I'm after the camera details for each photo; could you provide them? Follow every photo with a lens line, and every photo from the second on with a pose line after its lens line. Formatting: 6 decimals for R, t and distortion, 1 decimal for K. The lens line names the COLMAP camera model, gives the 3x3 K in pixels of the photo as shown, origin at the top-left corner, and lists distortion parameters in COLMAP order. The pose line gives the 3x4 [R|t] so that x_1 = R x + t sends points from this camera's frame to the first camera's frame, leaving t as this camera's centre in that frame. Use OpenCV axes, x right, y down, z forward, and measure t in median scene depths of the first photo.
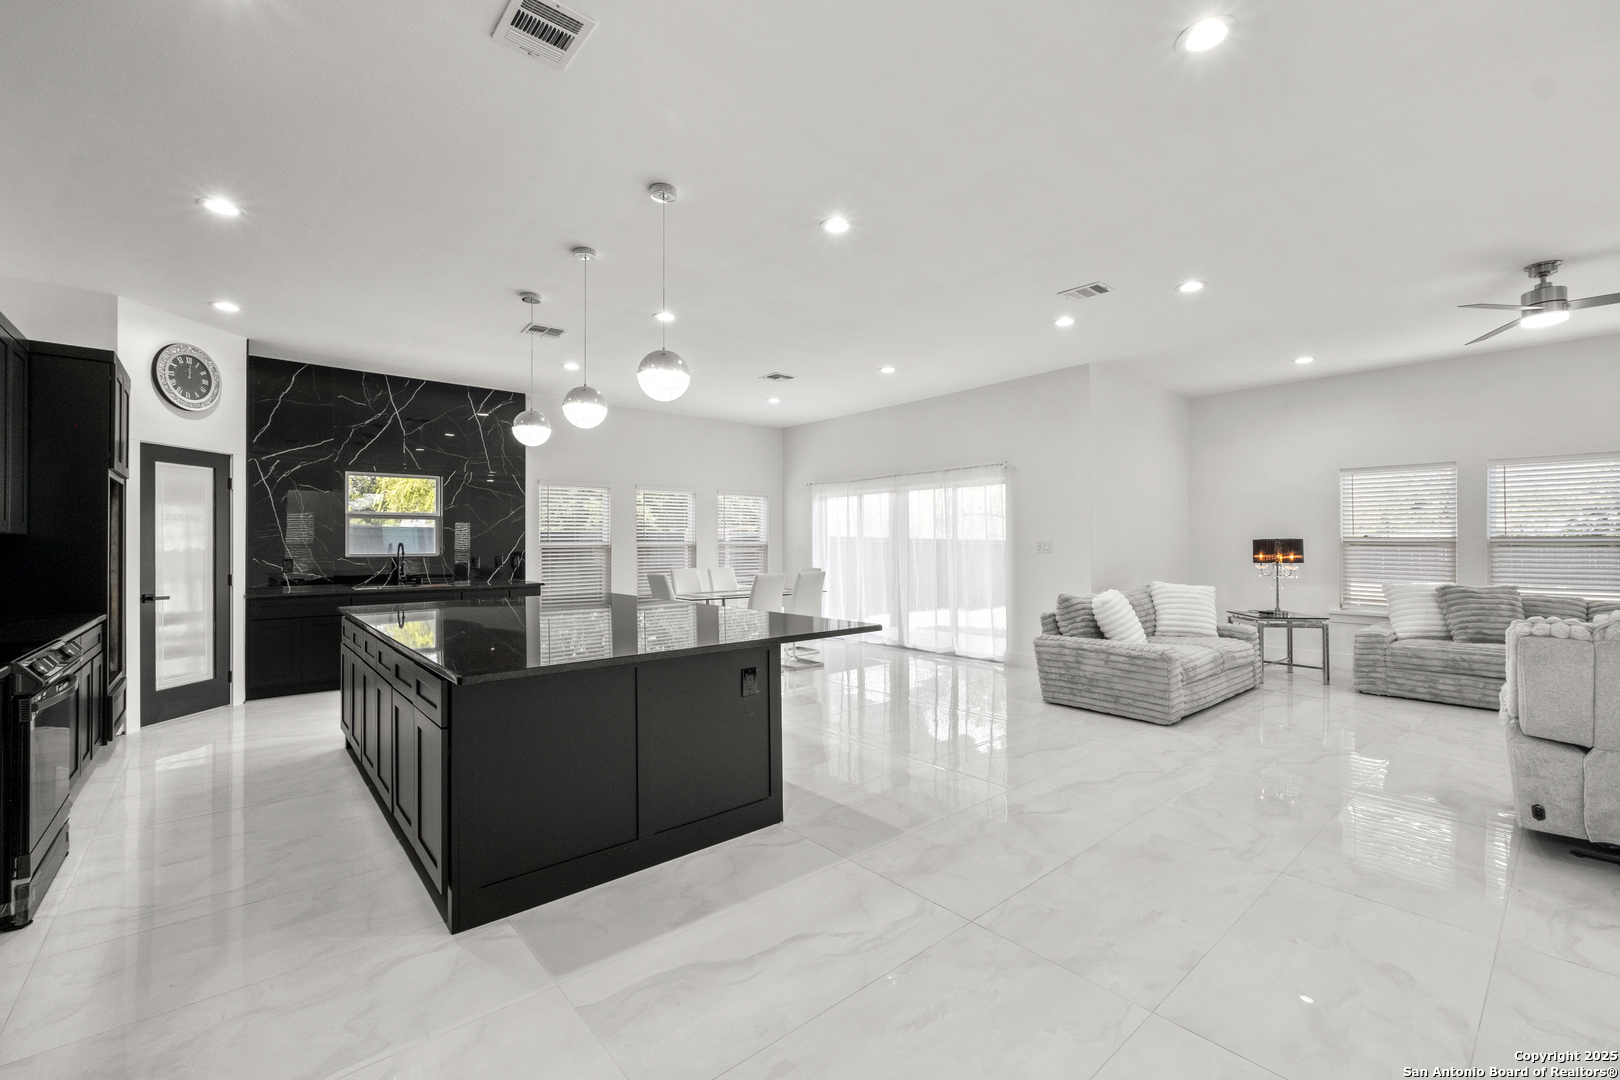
lens RADIAL K [[674.3, 0, 813.3], [0, 674.3, 537.8], [0, 0, 1]] dist [-0.005818, 0.000484]
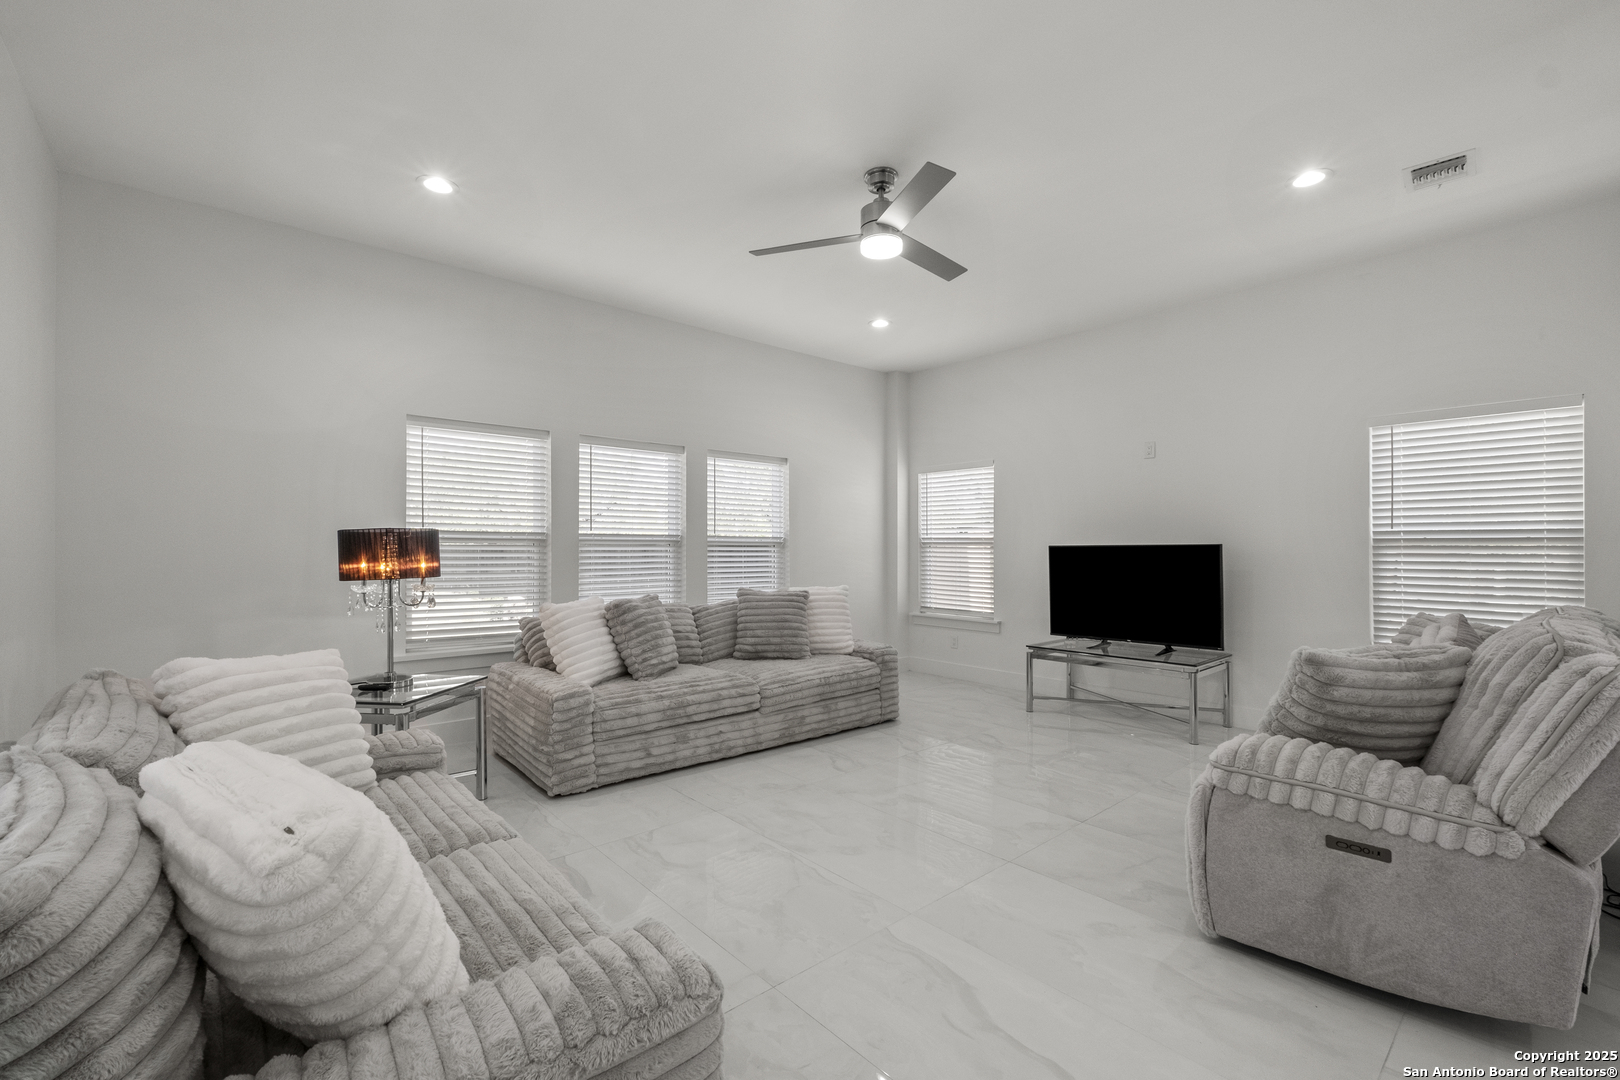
lens RADIAL K [[682.7, 0, 807.6], [0, 682.7, 554.3], [0, 0, 1]] dist [-0.007203, 0.000226]
pose [[-0.000299, -0.007687, 0.999970, 0.234746], [-0.011686, 0.999902, 0.007683, 0.014608], [-0.999932, -0.011683, -0.000388, 0.817063]]
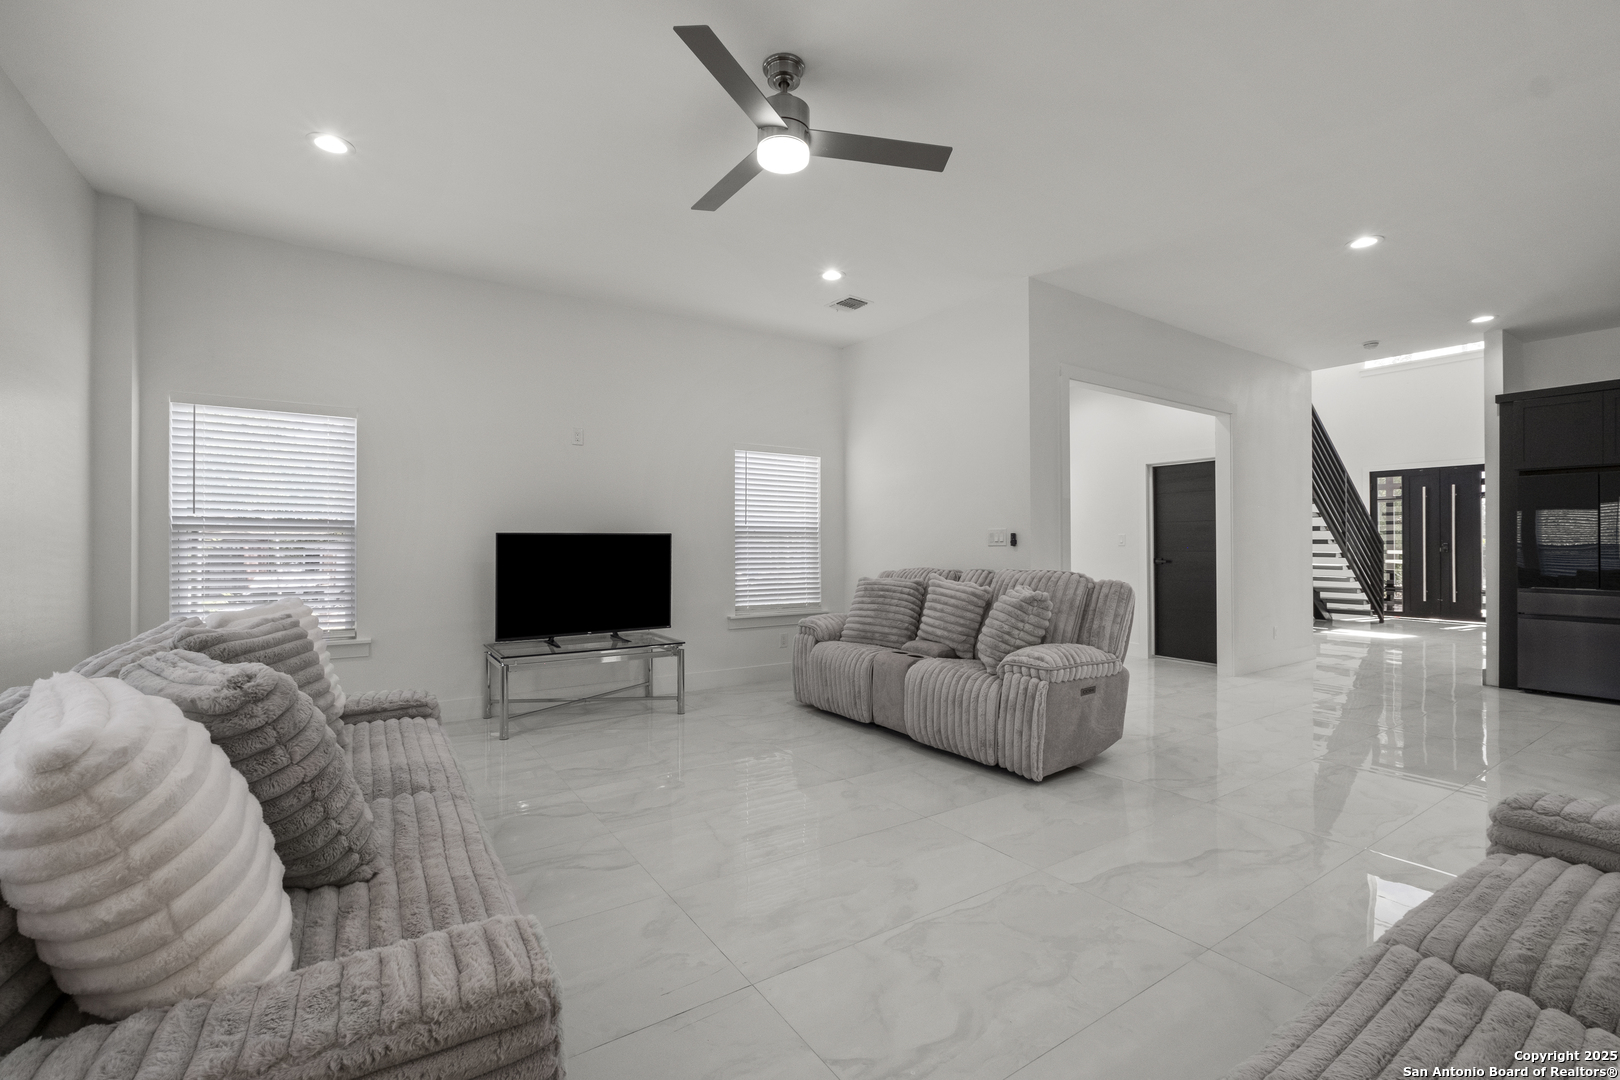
lens RADIAL K [[693.2, 0, 810.7], [0, 693.2, 538.7], [0, 0, 1]] dist [0.026349, 0.000047]
pose [[-0.993191, -0.005515, 0.116366, 0.753707], [-0.006903, 0.999910, -0.011527, 0.019128], [-0.116292, -0.012252, -0.993140, 1.245448]]
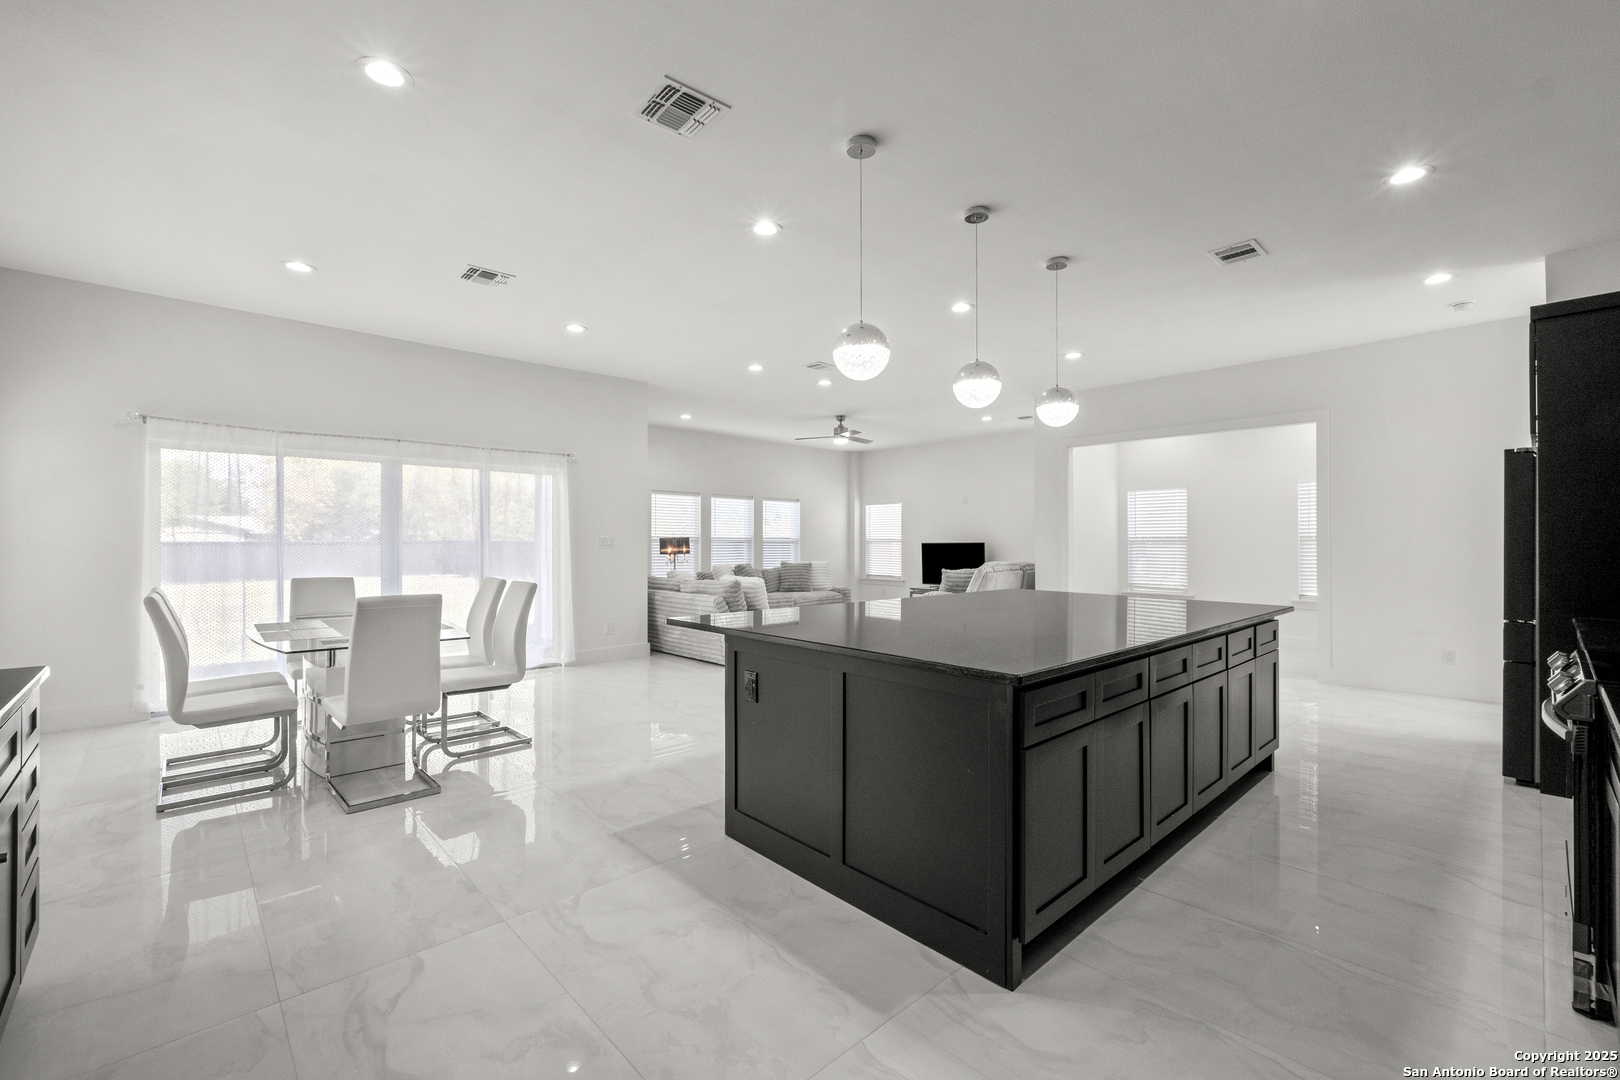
lens RADIAL K [[674.3, 0, 813.3], [0, 674.3, 537.8], [0, 0, 1]] dist [-0.005818, 0.000484]
pose [[-0.037155, 0.009464, 0.999265, -0.873889], [-0.012073, 0.999878, -0.009918, 0.016159], [-0.999237, -0.012433, -0.037036, 0.886108]]
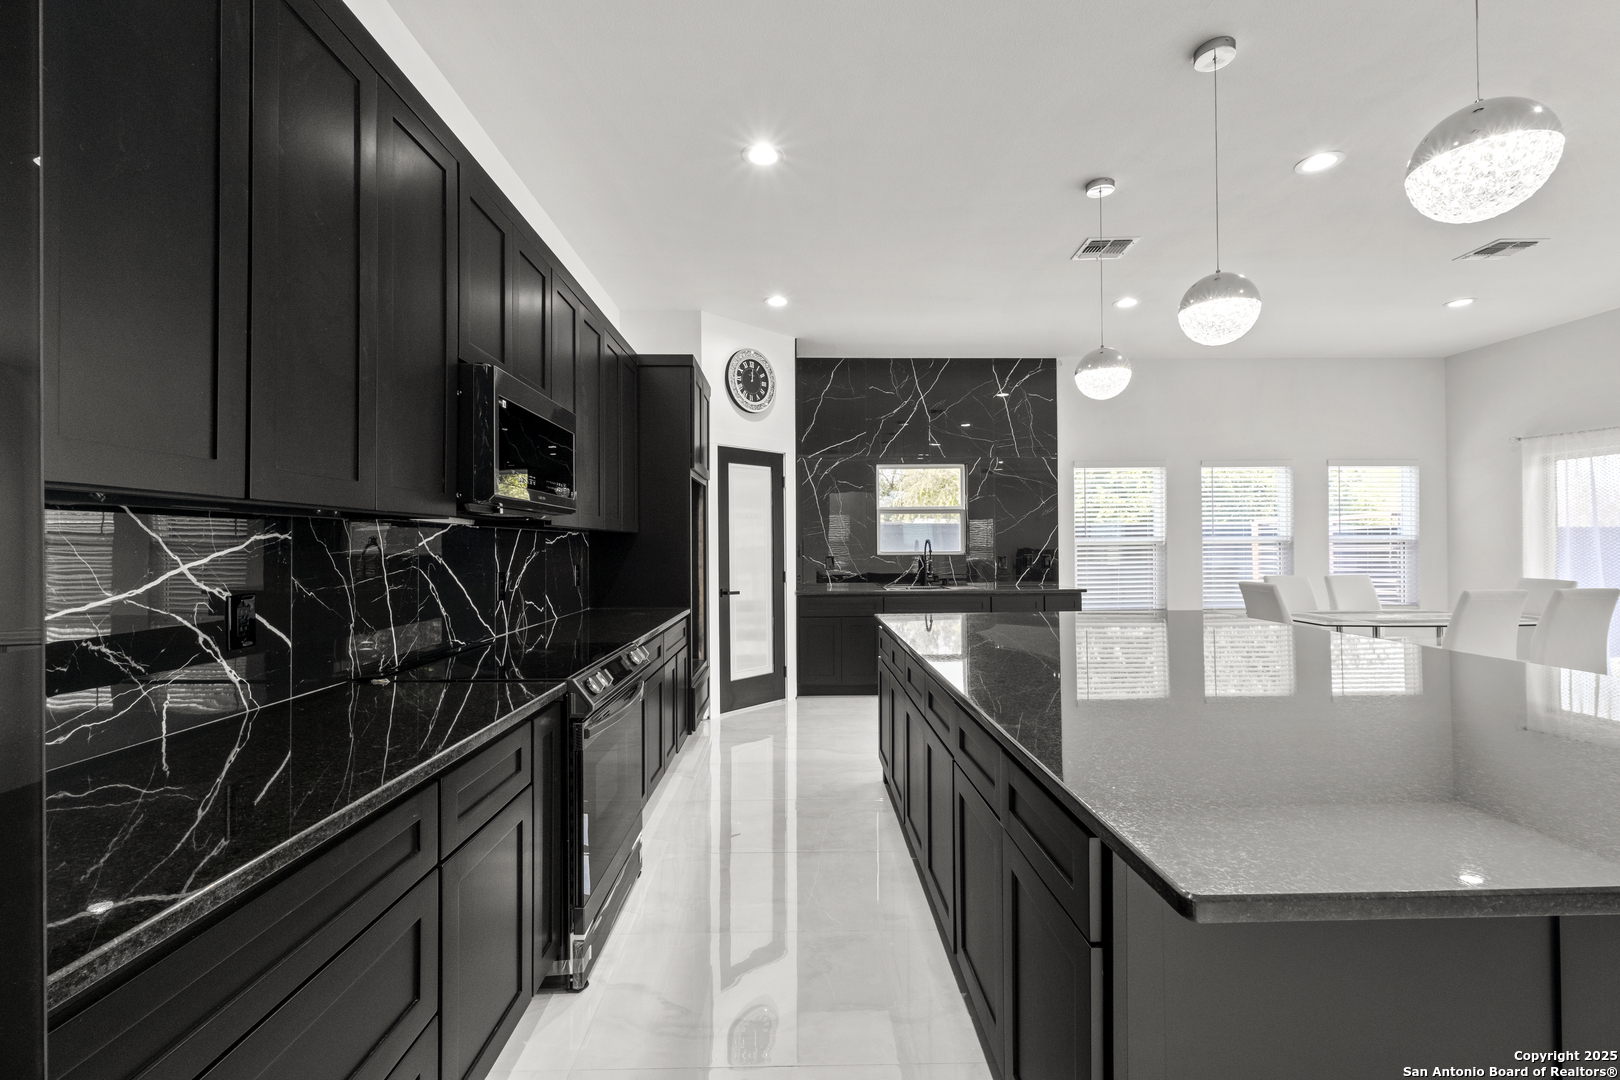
lens RADIAL K [[691.7, 0, 806.0], [0, 691.7, 538.5], [0, 0, 1]] dist [-0.009485, -0.000017]
pose [[0.764247, -0.006123, -0.644895, -0.162108], [0.009196, 0.999957, 0.001404, 0.003880], [0.644858, -0.007003, 0.764270, 0.213687]]
